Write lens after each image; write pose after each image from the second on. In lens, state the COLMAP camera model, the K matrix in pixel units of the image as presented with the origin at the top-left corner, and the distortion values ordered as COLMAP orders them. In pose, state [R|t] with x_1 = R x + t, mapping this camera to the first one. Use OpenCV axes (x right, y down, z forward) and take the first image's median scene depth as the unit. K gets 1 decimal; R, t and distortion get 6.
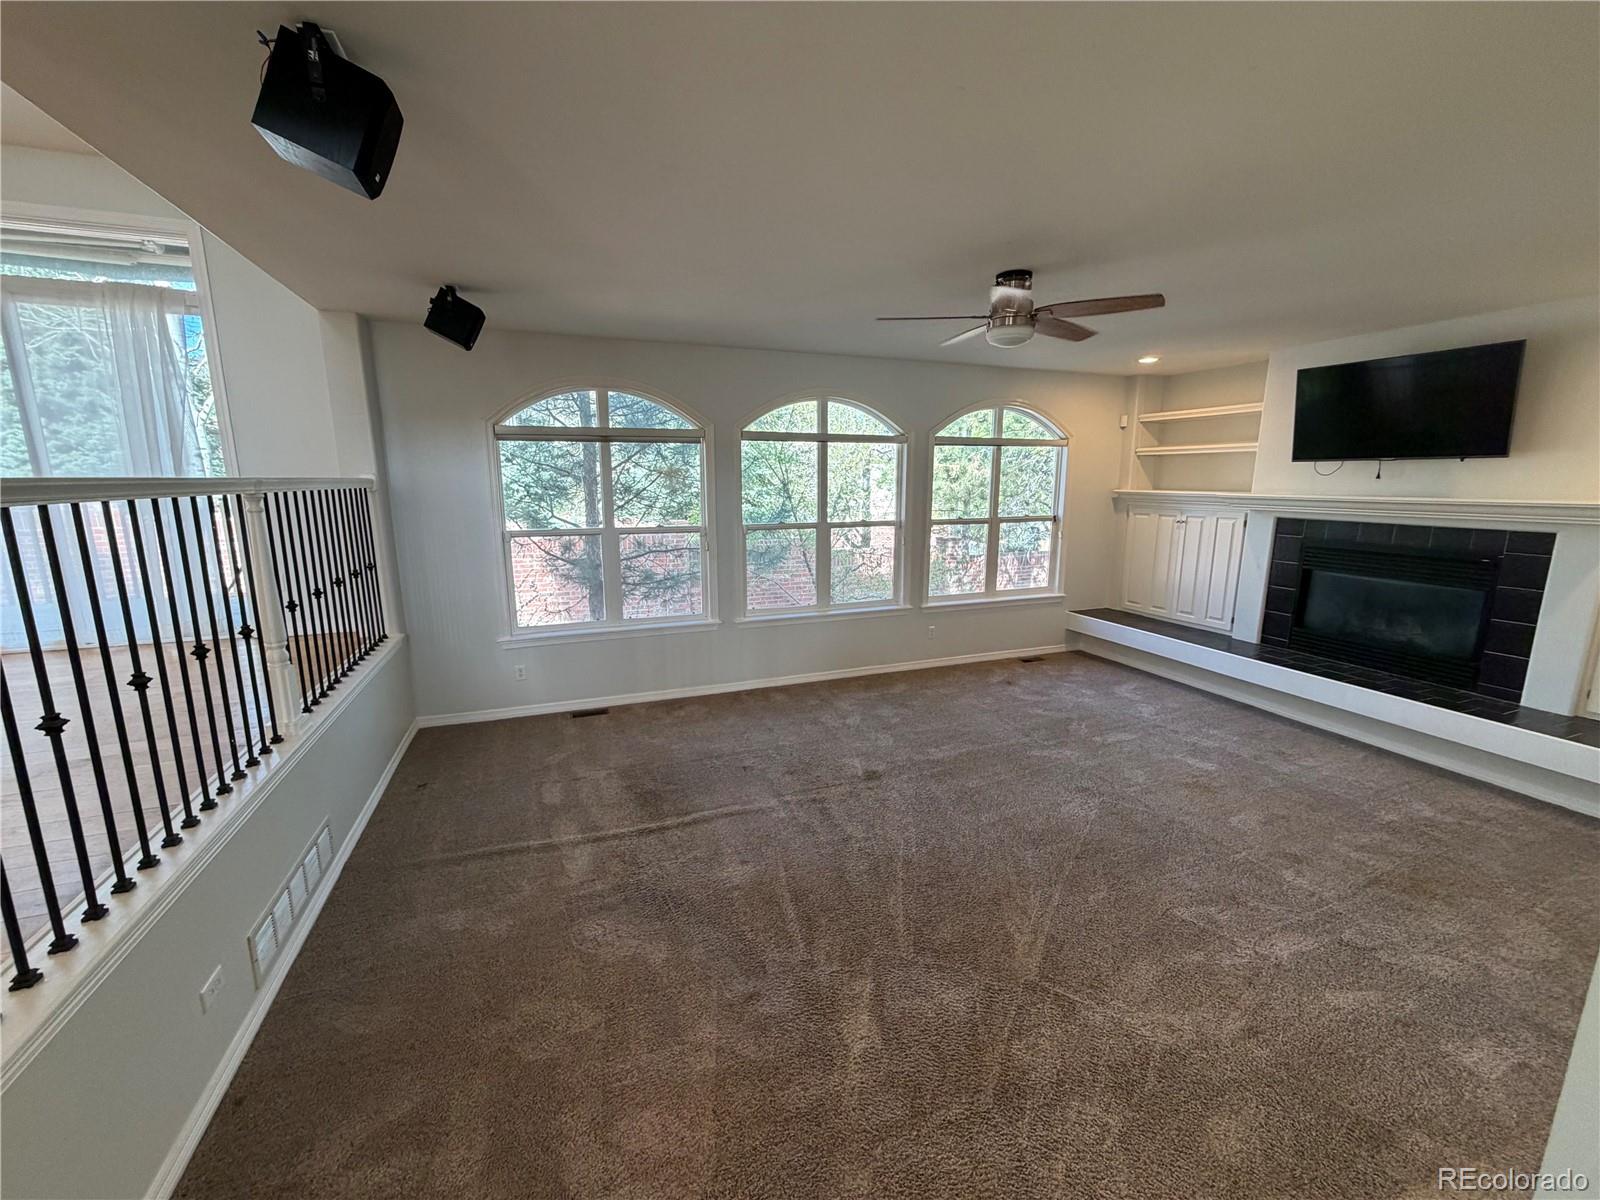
lens RADIAL K [[636.0, 0, 801.0], [0, 636.0, 600.5], [0, 0, 1]] dist [-0.001665, 0.000000]
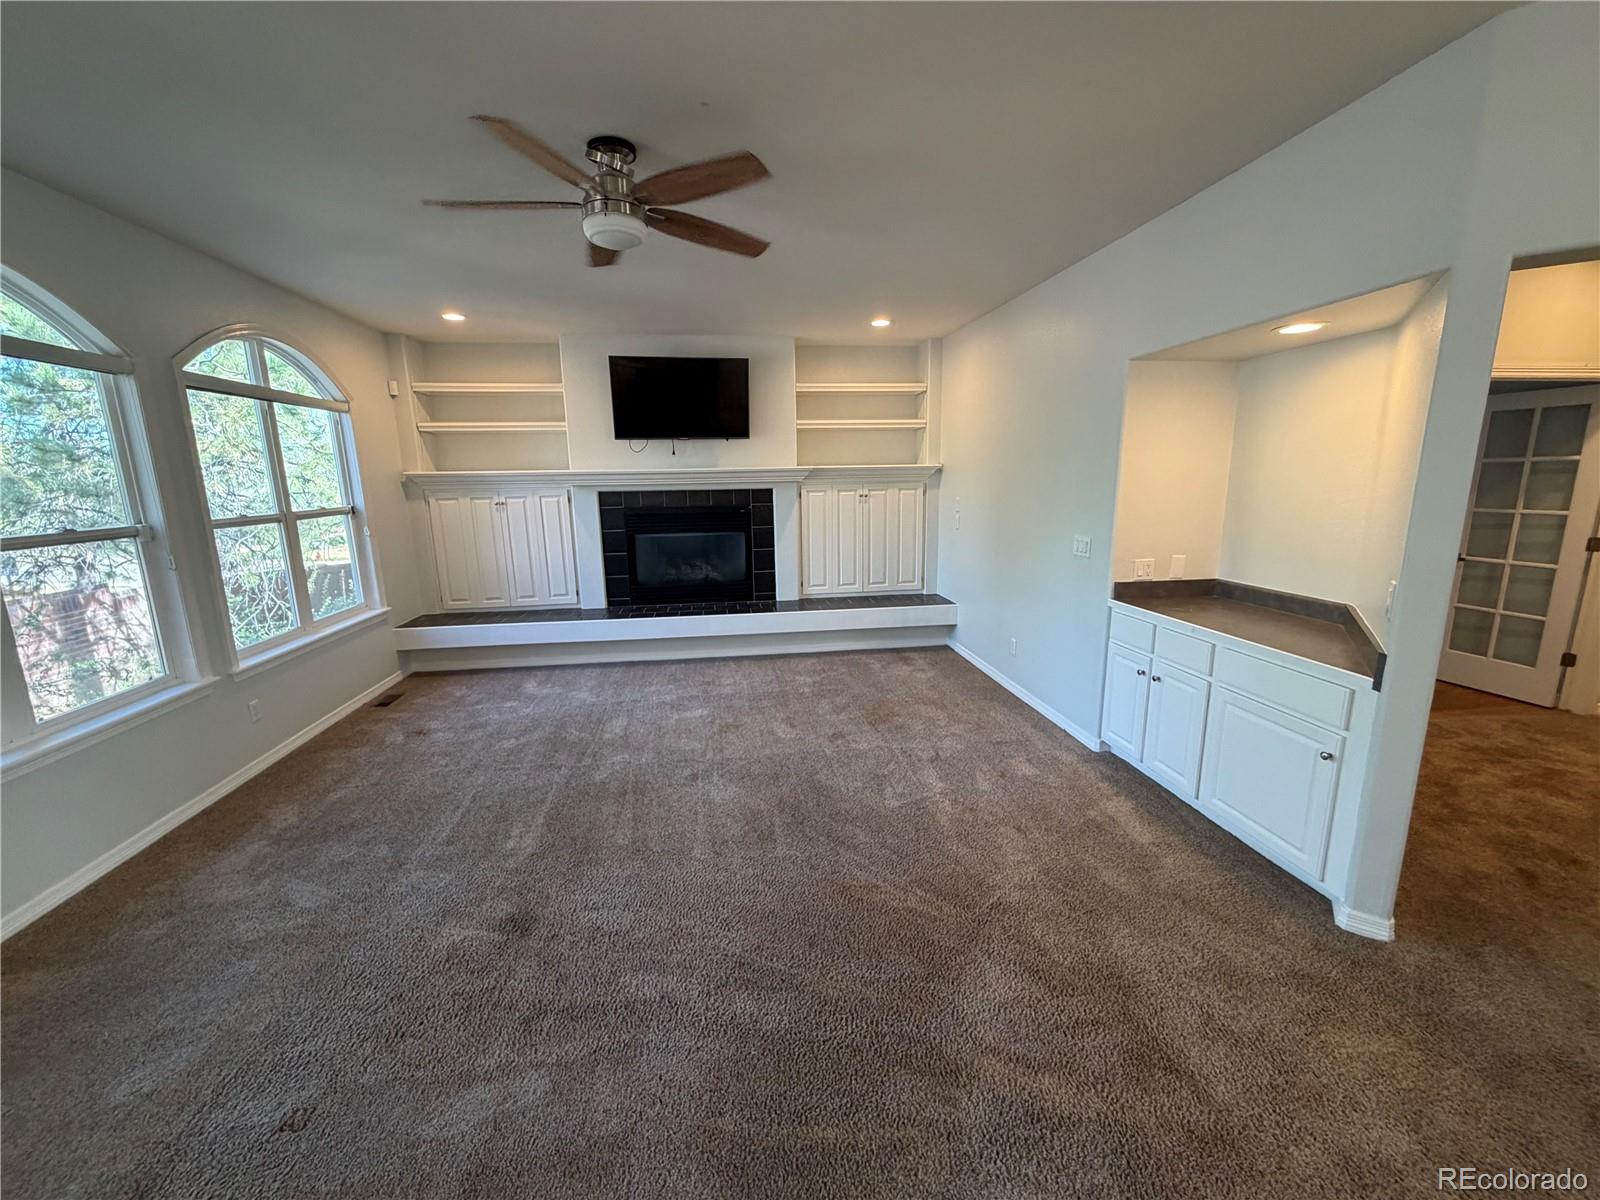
lens RADIAL K [[636.0, 0, 799.1], [0, 636.0, 597.7], [0, 0, 1]] dist [-0.001665, 0.000000]
pose [[0.237670, -0.189376, 0.952707, -0.254984], [0.199040, 0.969493, 0.143058, -0.041526], [-0.950735, 0.155626, 0.268113, 0.409578]]
